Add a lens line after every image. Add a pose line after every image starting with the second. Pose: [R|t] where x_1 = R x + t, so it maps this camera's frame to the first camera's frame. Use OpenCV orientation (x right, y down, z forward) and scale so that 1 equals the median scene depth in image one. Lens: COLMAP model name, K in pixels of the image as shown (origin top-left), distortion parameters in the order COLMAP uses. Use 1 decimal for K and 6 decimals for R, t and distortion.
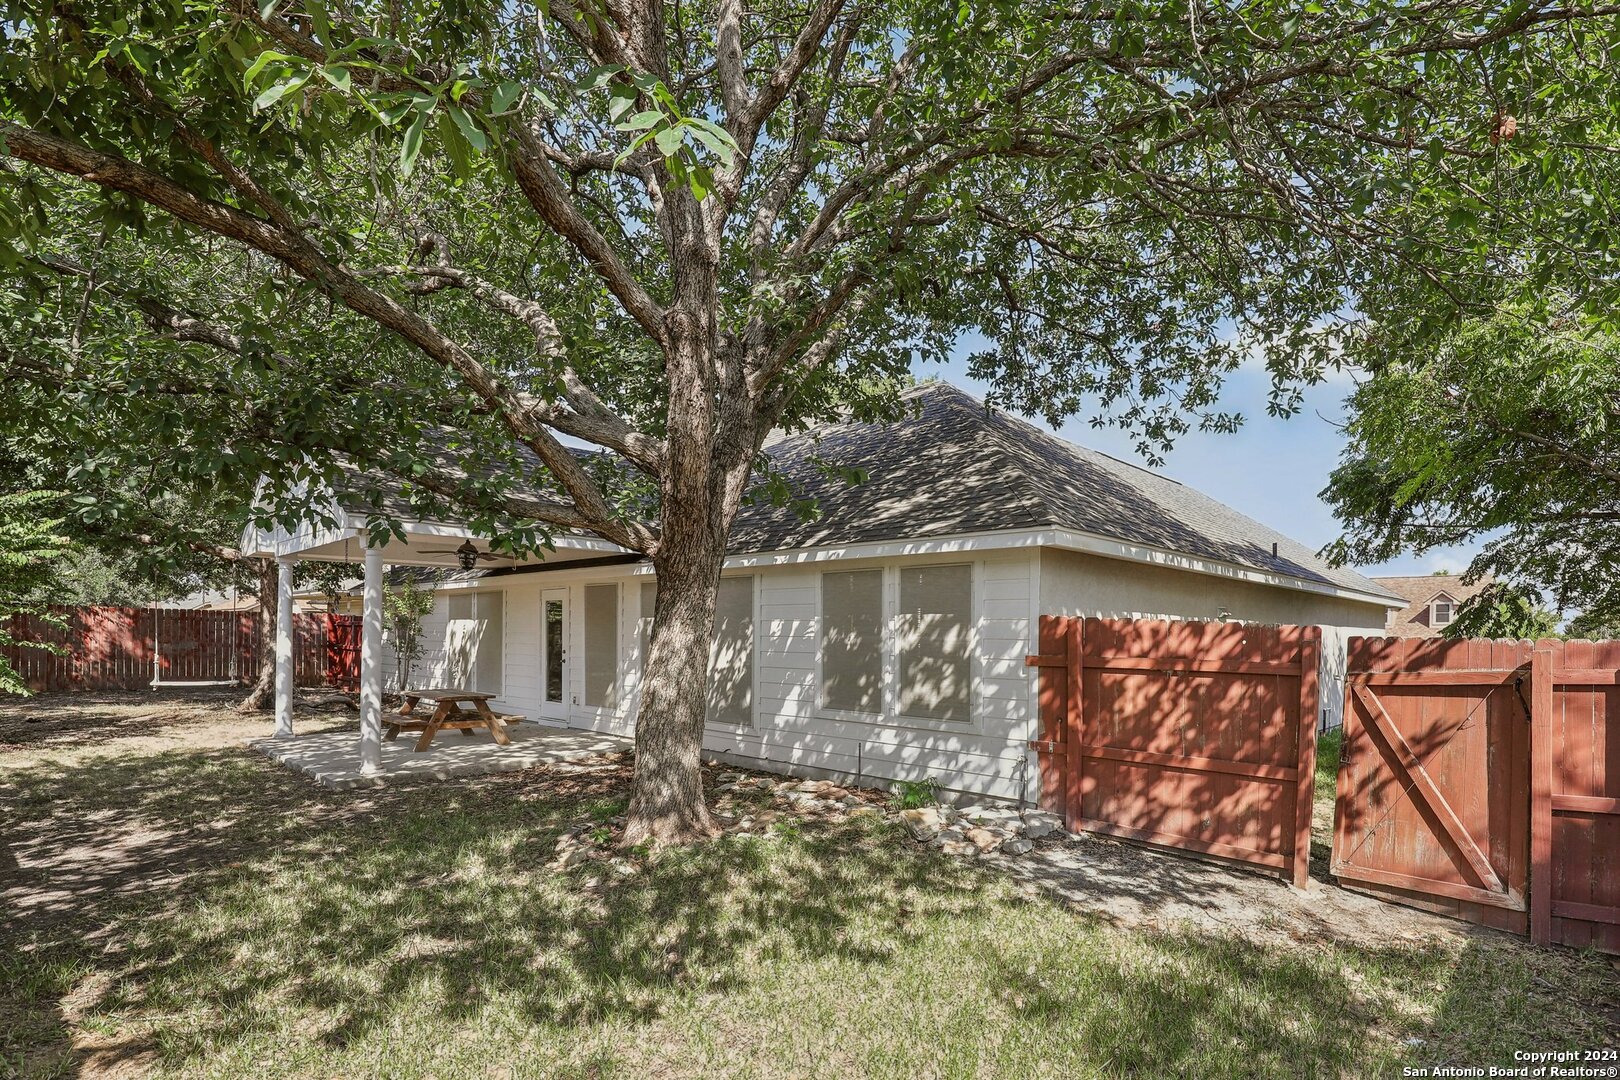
lens RADIAL K [[776.5, 0, 810.0], [0, 776.5, 540.0], [0, 0, 1]] dist [0.000876, 0.000150]
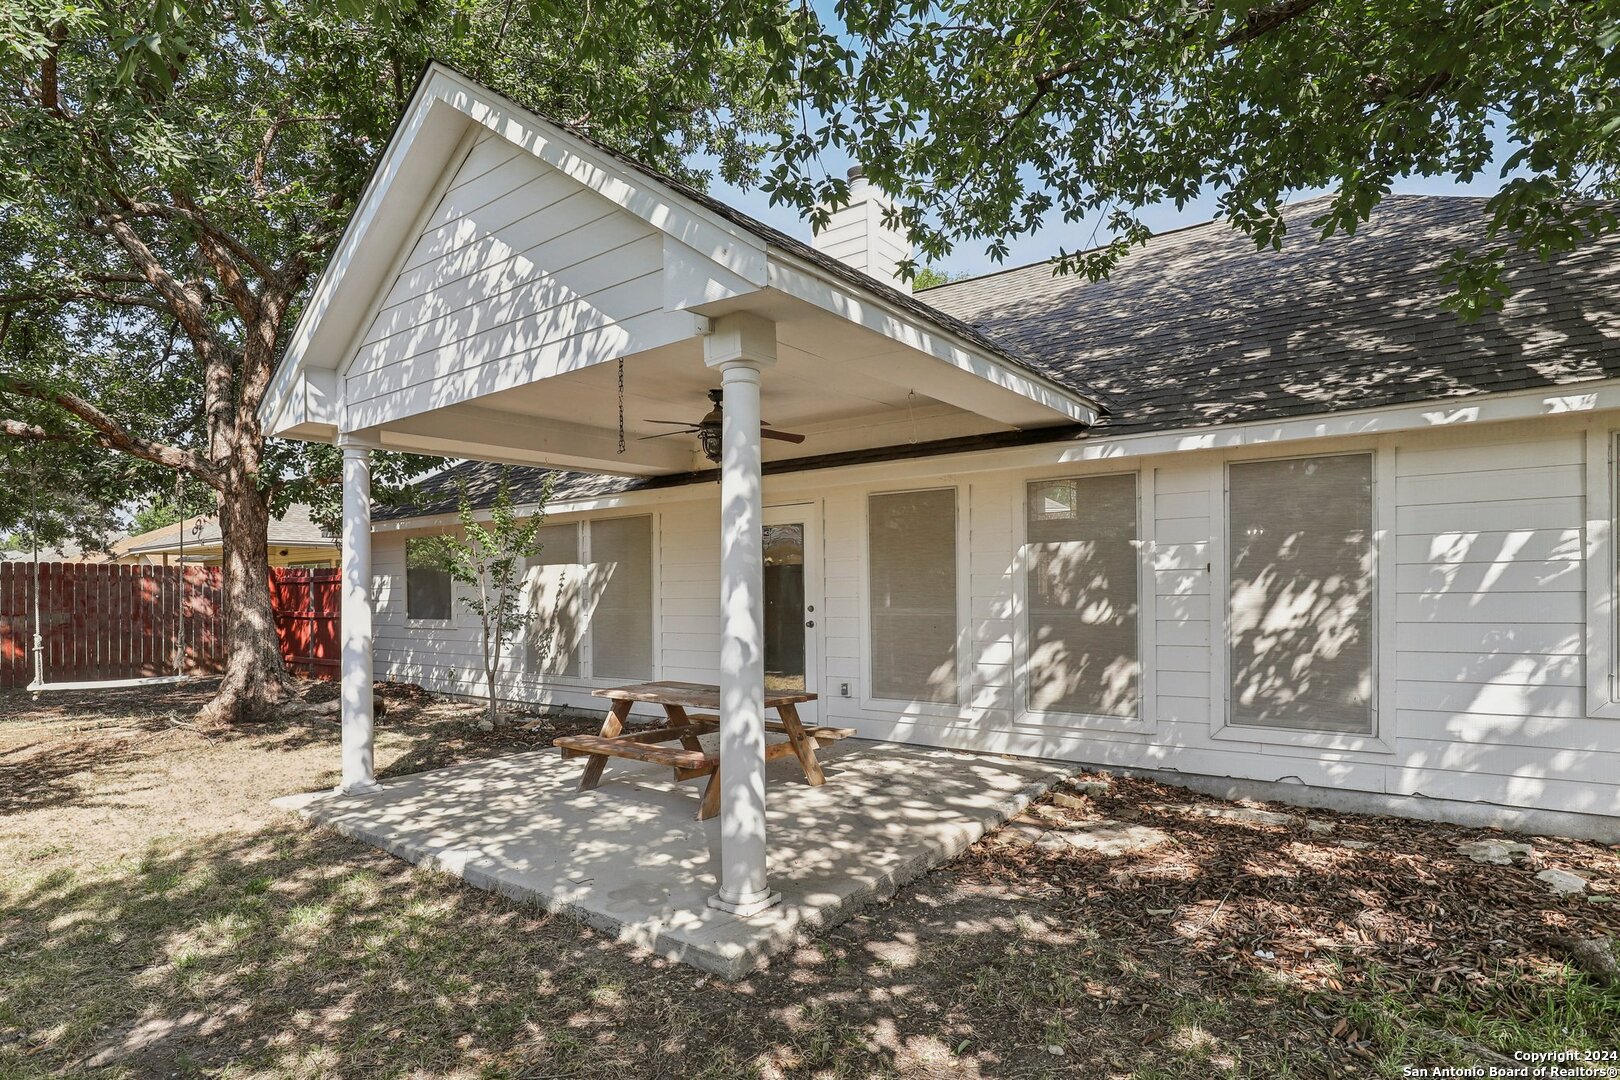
lens RADIAL K [[828.7, 0, 813.2], [0, 828.7, 578.9], [0, 0, 1]] dist [-0.005617, -0.000615]
pose [[0.992852, -0.032061, 0.114966, -0.488658], [0.018435, 0.992879, 0.117688, 0.058461], [-0.117921, -0.114728, 0.986373, 0.483261]]
